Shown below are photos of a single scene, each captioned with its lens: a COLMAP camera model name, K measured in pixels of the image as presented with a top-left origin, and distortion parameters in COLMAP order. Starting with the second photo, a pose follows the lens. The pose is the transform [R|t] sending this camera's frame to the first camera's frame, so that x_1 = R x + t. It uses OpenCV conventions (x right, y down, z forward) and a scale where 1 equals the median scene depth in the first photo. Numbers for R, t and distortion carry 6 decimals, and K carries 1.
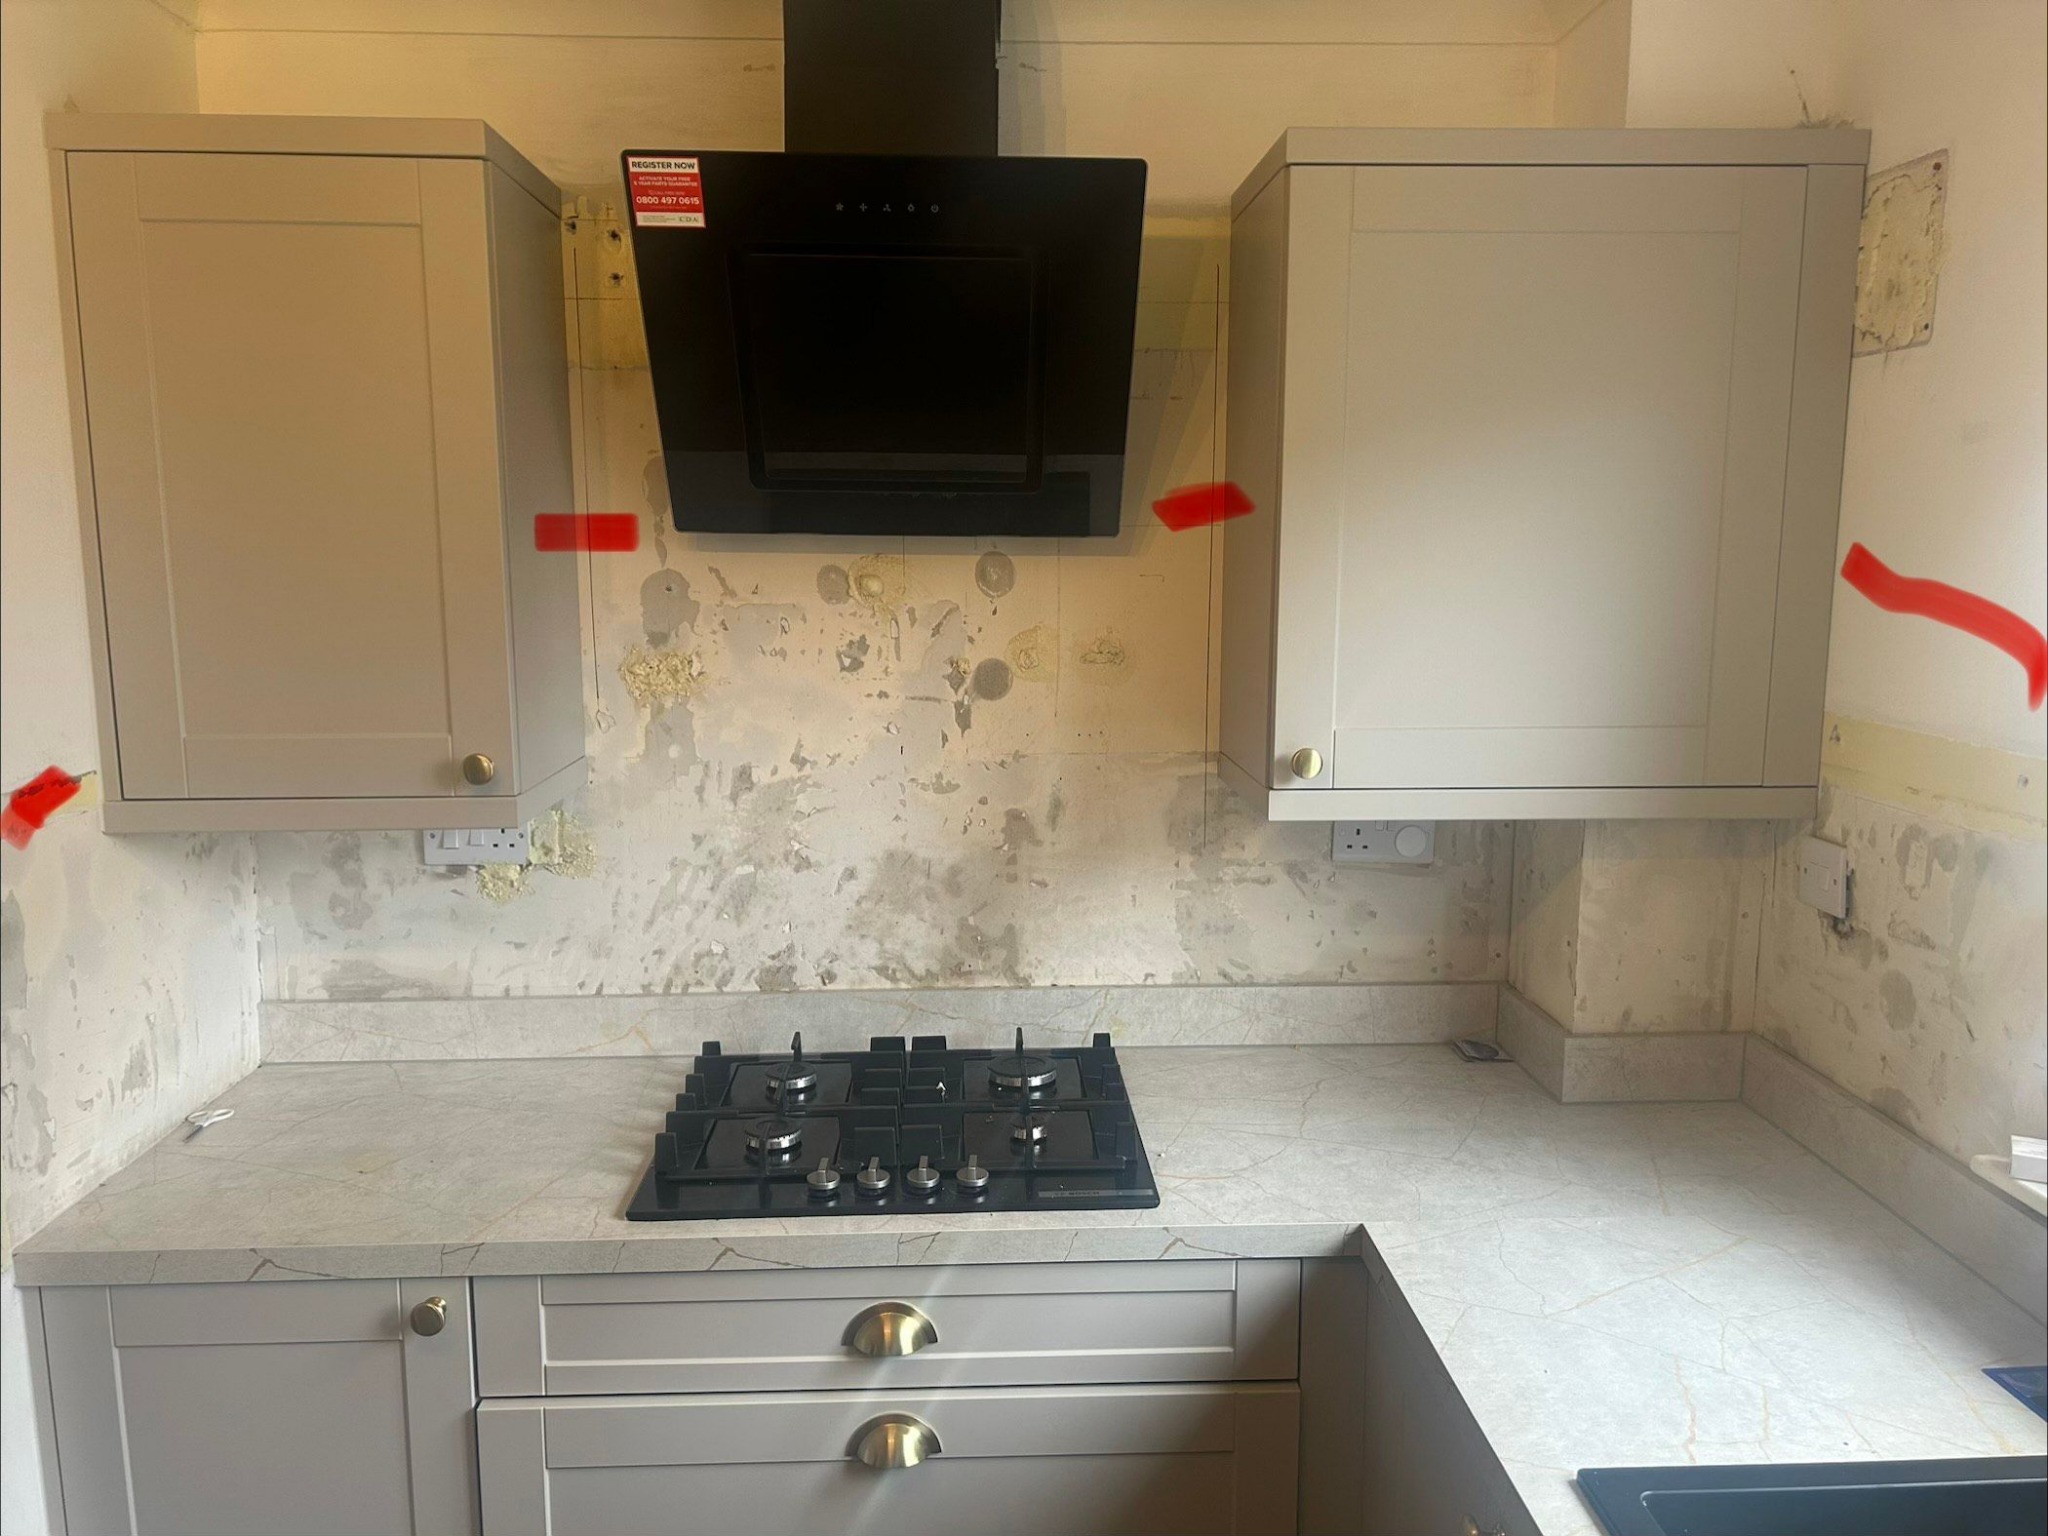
lens RADIAL K [[1552.8, 0, 957.4], [0, 1552.8, 787.7], [0, 0, 1]] dist [0.052104, -0.096633]
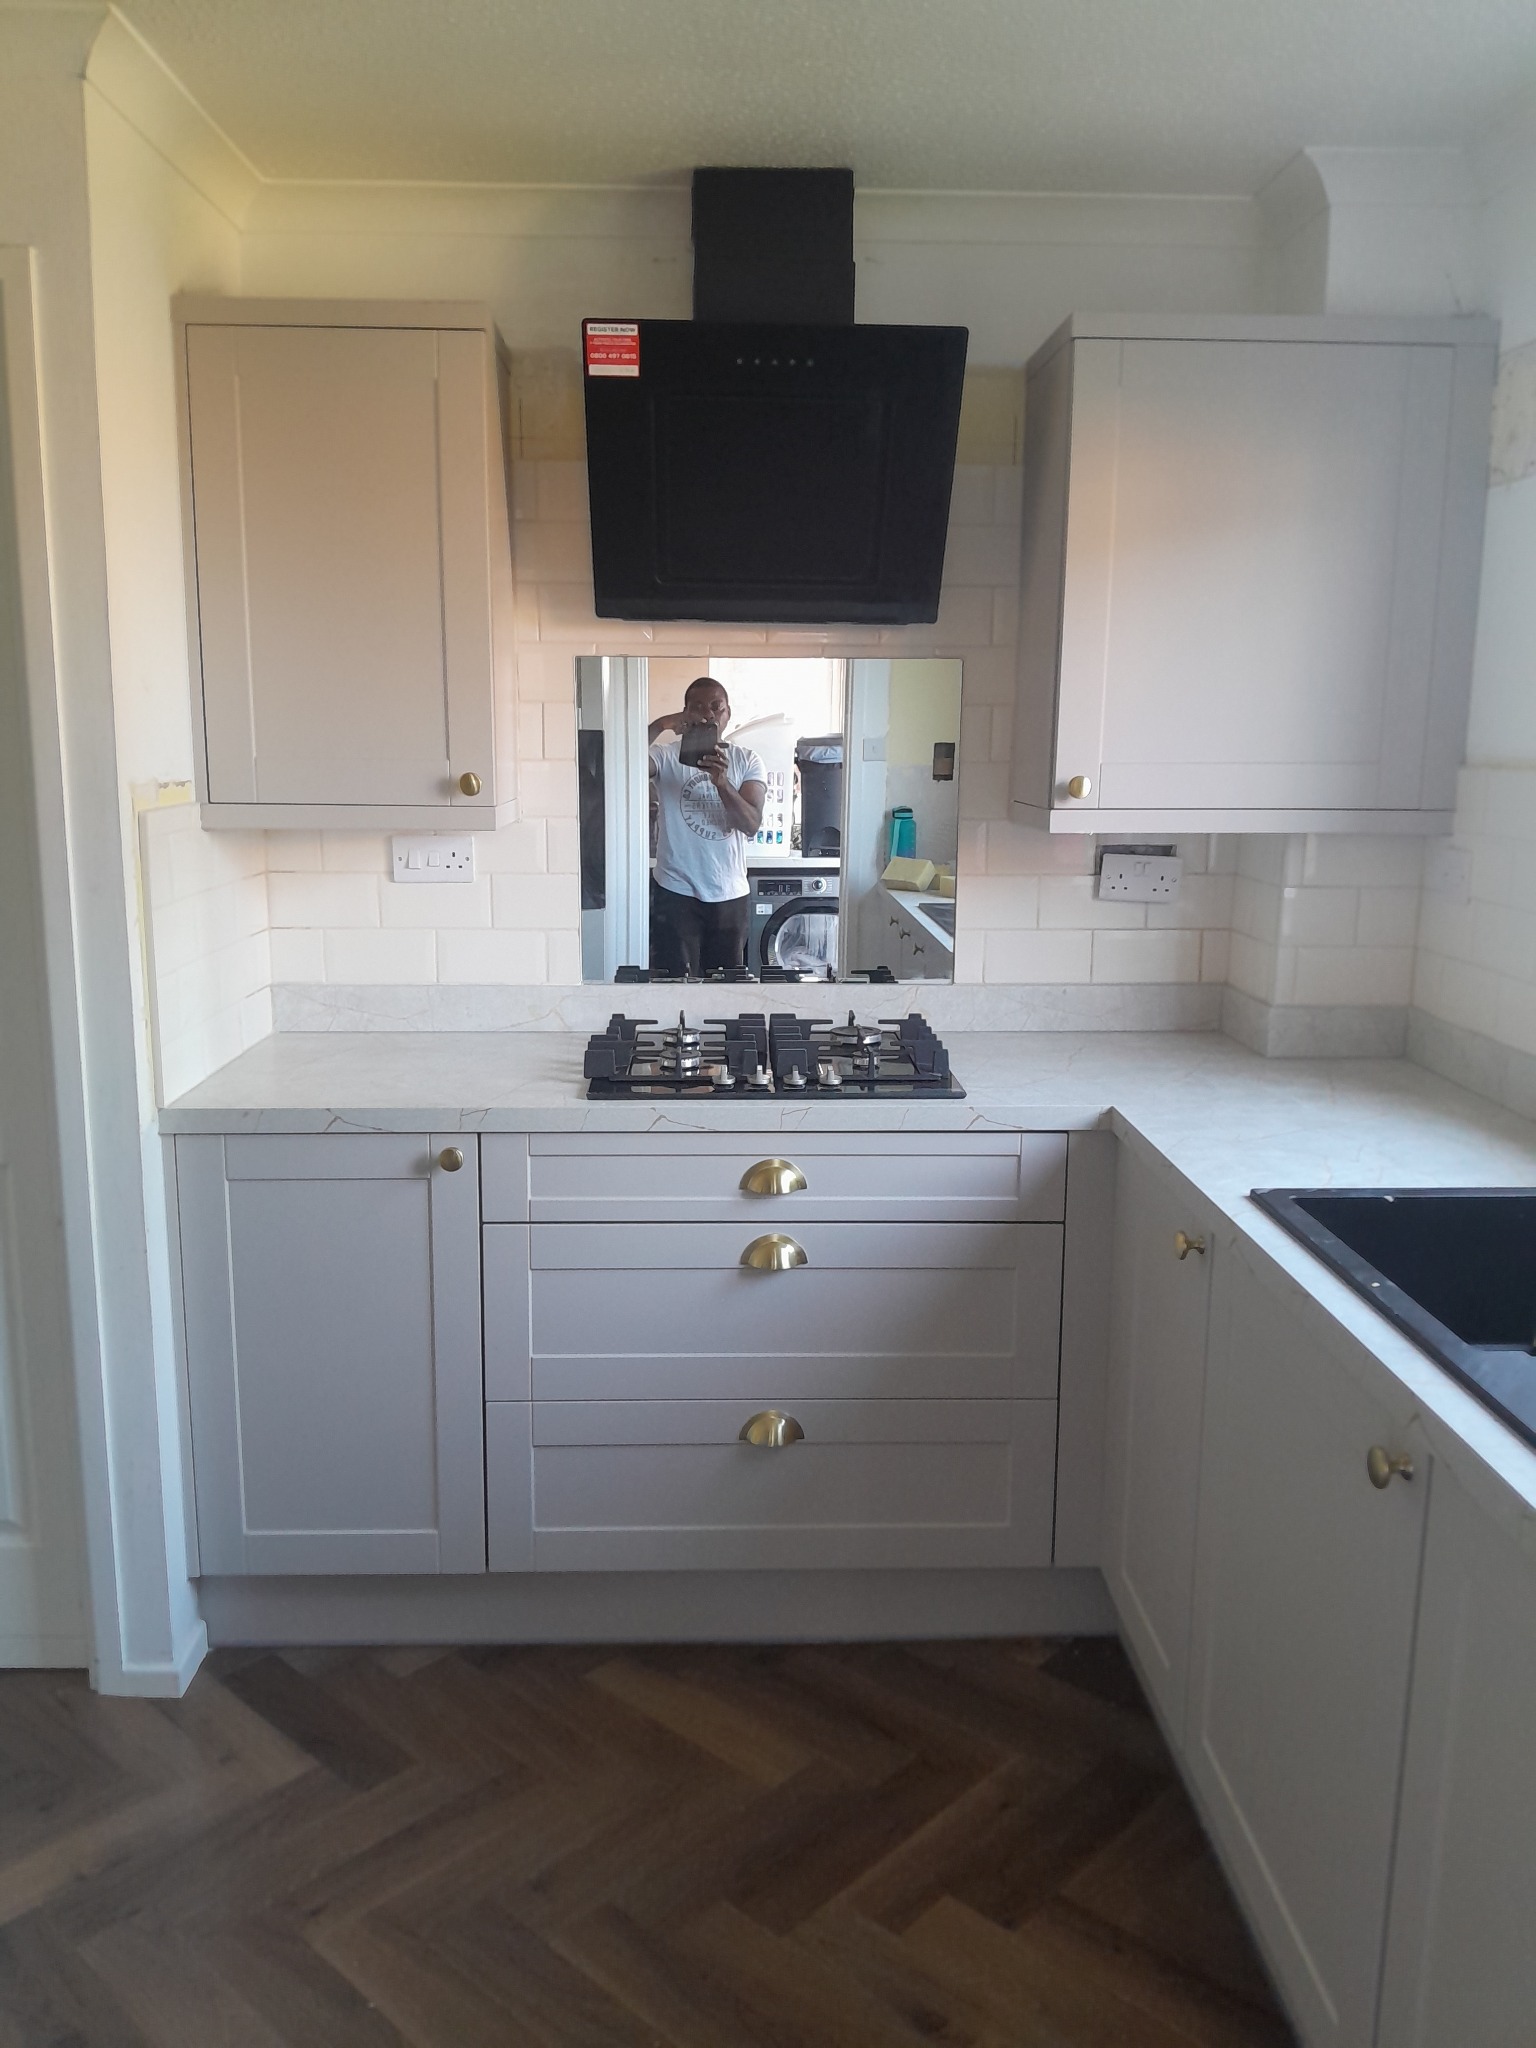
lens RADIAL K [[1552.8, 0, 725.9], [0, 1552.8, 1039.2], [0, 0, 1]] dist [0.052104, -0.096633]
pose [[0.999858, 0.013863, 0.009629, -0.094946], [-0.014276, 0.998918, 0.044267, 0.149424], [-0.009004, -0.044398, 0.998973, -0.367608]]
